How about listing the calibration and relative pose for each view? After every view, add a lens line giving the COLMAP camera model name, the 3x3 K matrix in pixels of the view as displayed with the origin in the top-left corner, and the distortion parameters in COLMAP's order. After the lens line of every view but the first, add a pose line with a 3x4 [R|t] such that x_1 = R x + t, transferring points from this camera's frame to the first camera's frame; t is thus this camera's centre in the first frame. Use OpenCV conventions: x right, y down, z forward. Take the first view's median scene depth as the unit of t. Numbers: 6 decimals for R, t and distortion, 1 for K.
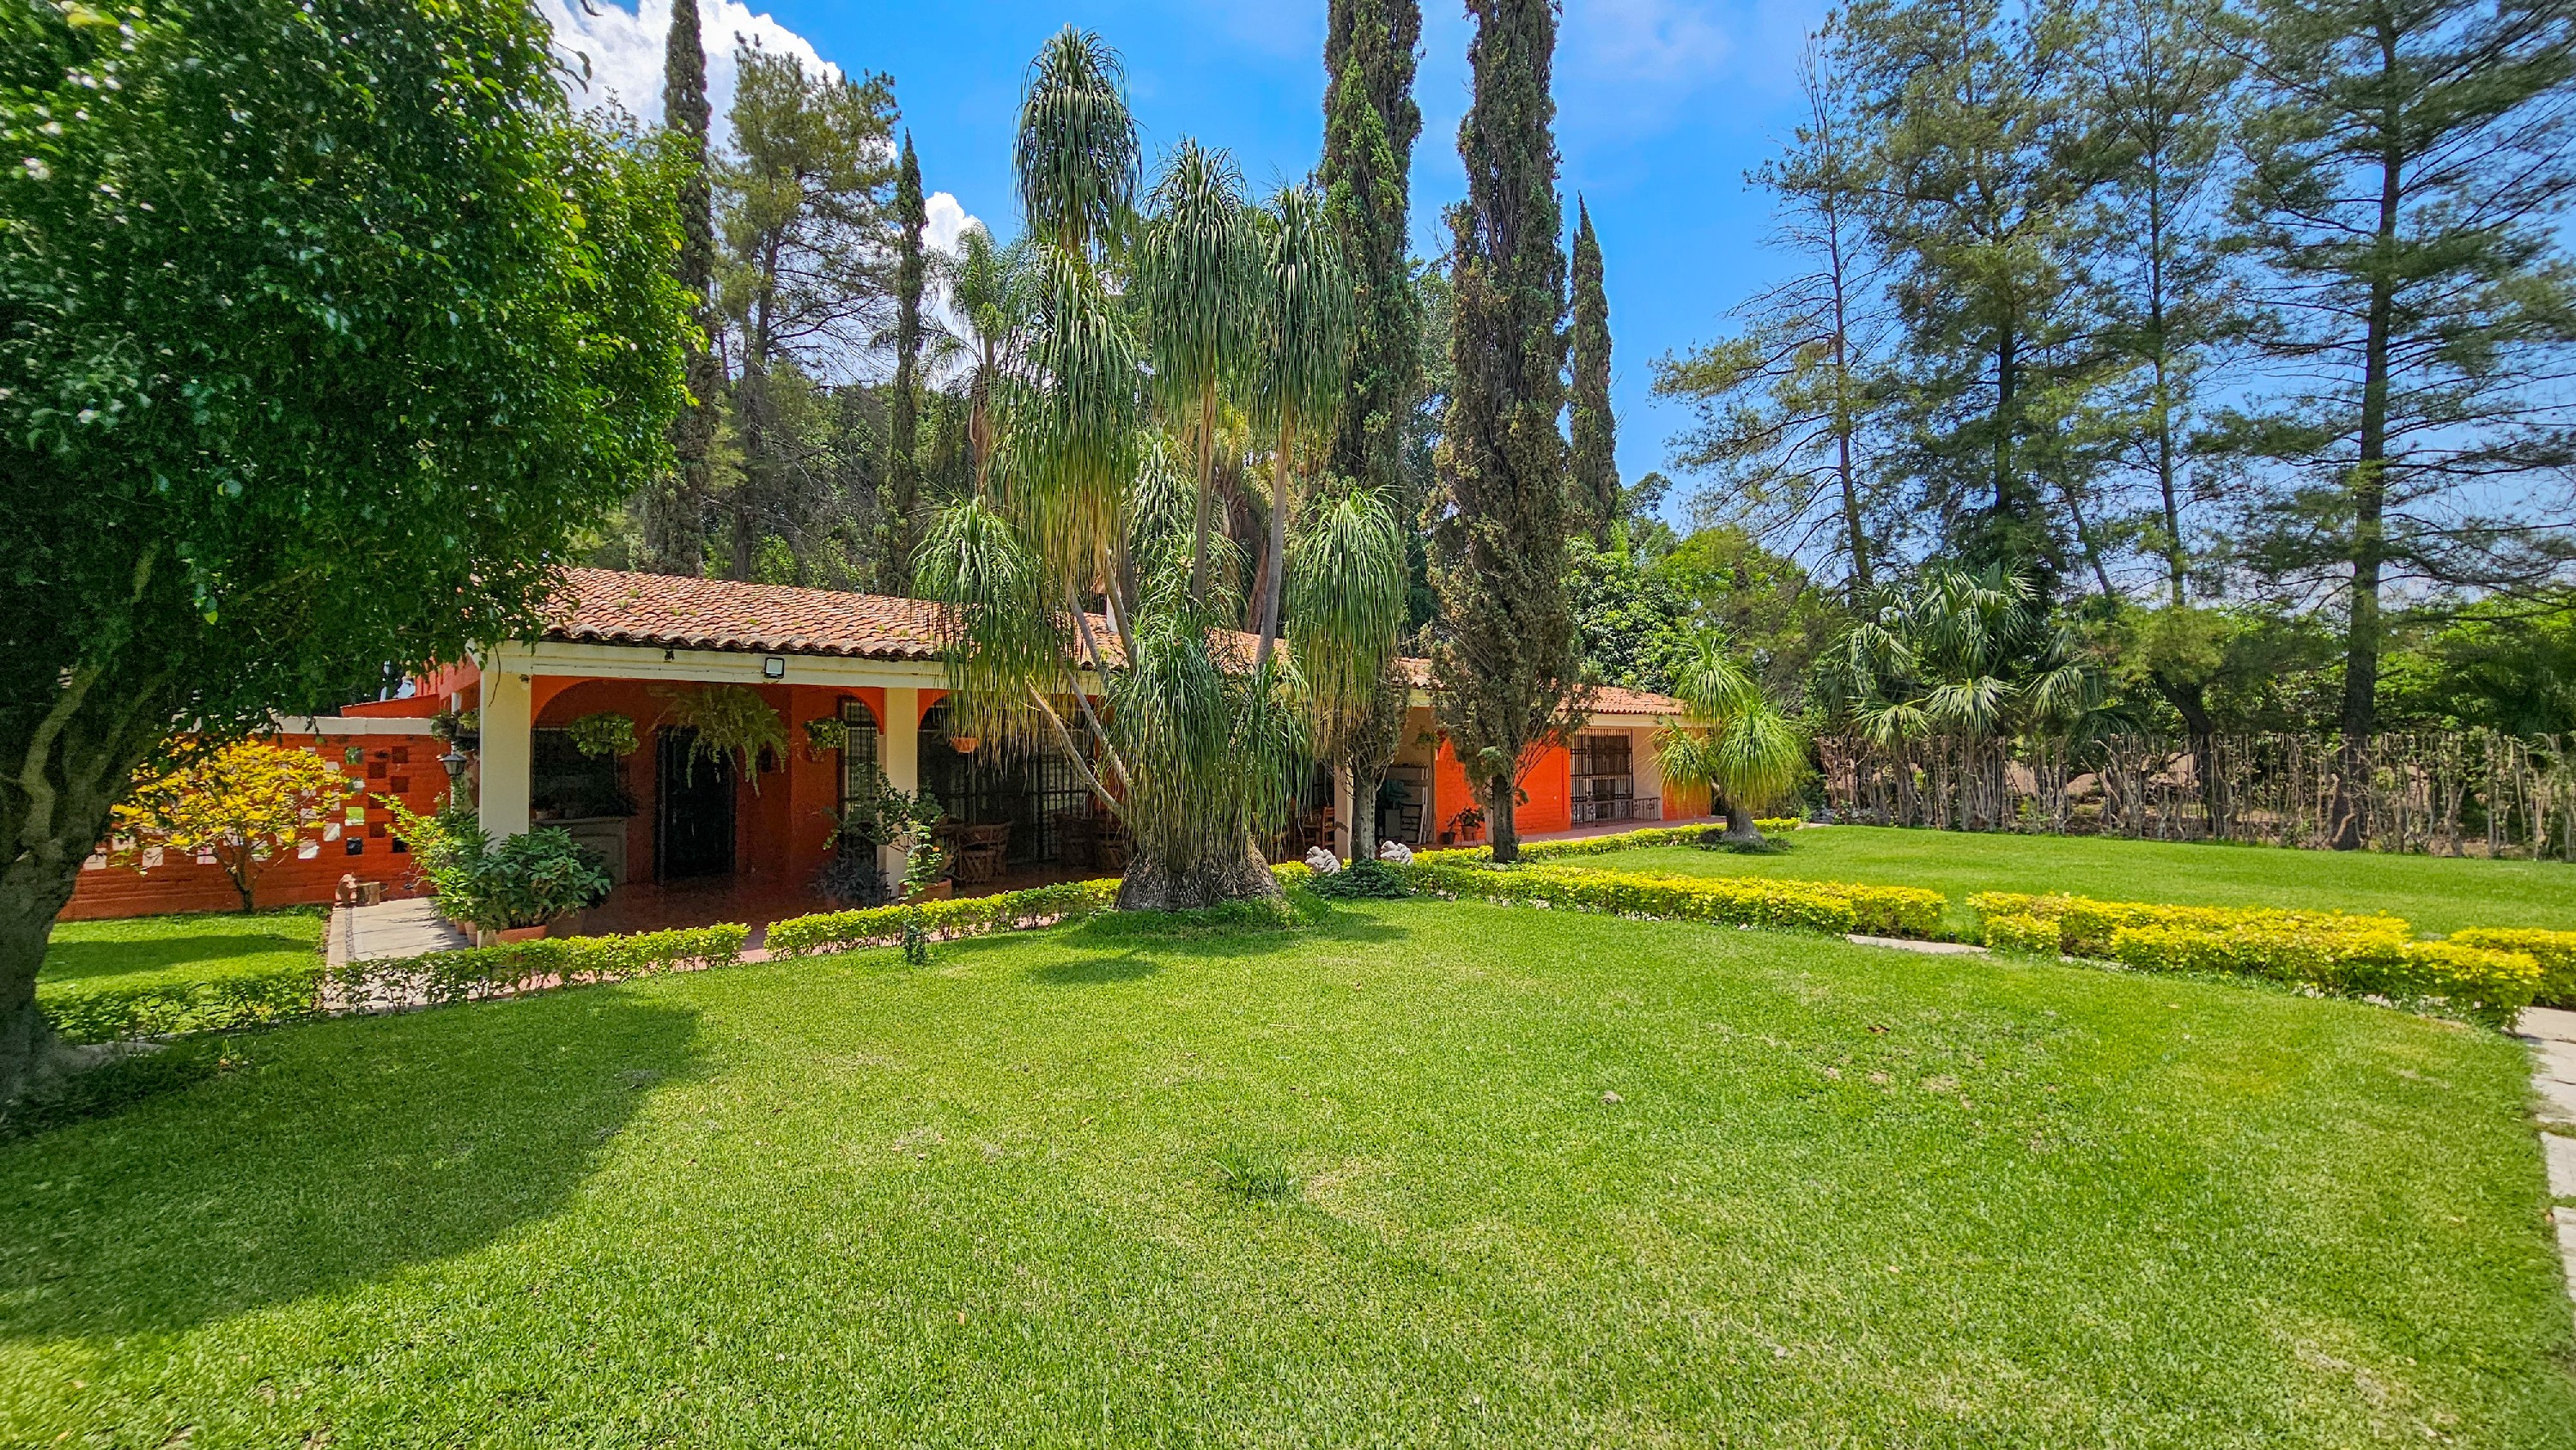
lens RADIAL K [[1050.2, 0, 1293.4], [0, 1050.2, 711.8], [0, 0, 1]] dist [-0.008979, 0.001619]
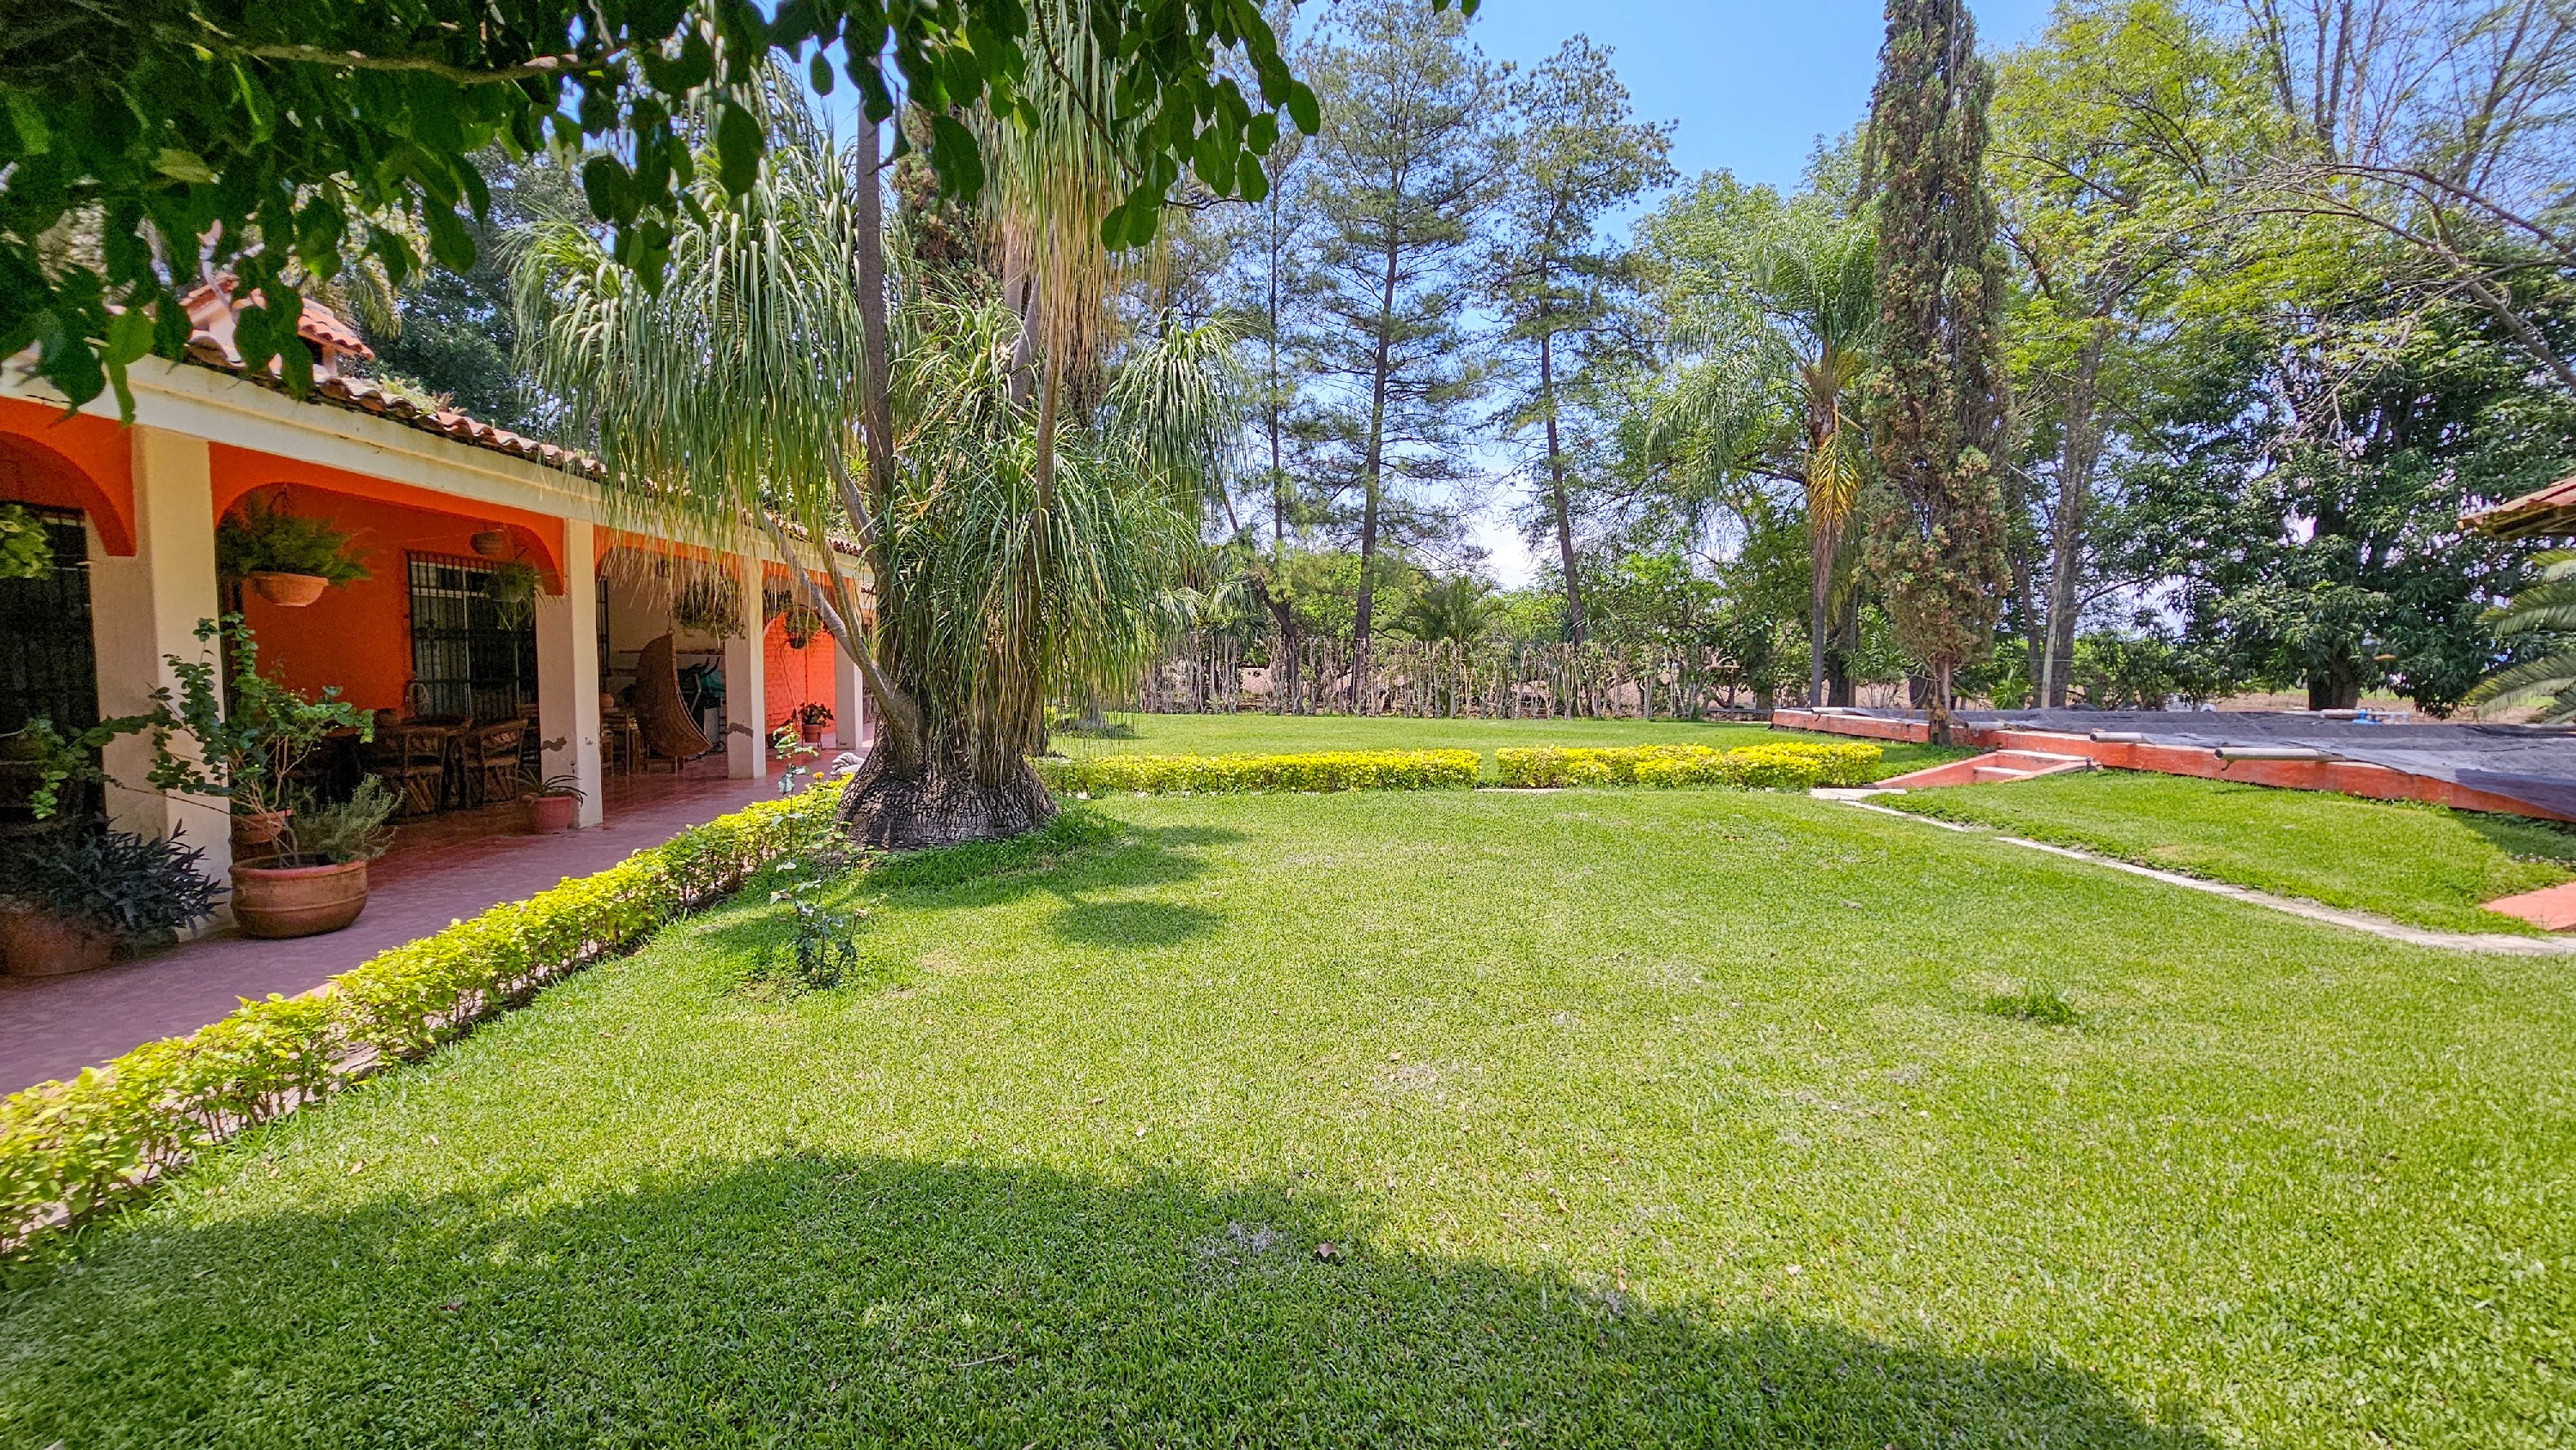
lens RADIAL K [[1038.7, 0, 1277.6], [0, 1038.7, 730.4], [0, 0, 1]] dist [-0.003846, 0.001283]
pose [[0.595754, -0.042850, 0.802023, -0.531566], [-0.050202, 0.994637, 0.090432, 0.036683], [-0.801596, -0.094139, 0.590408, 0.392948]]
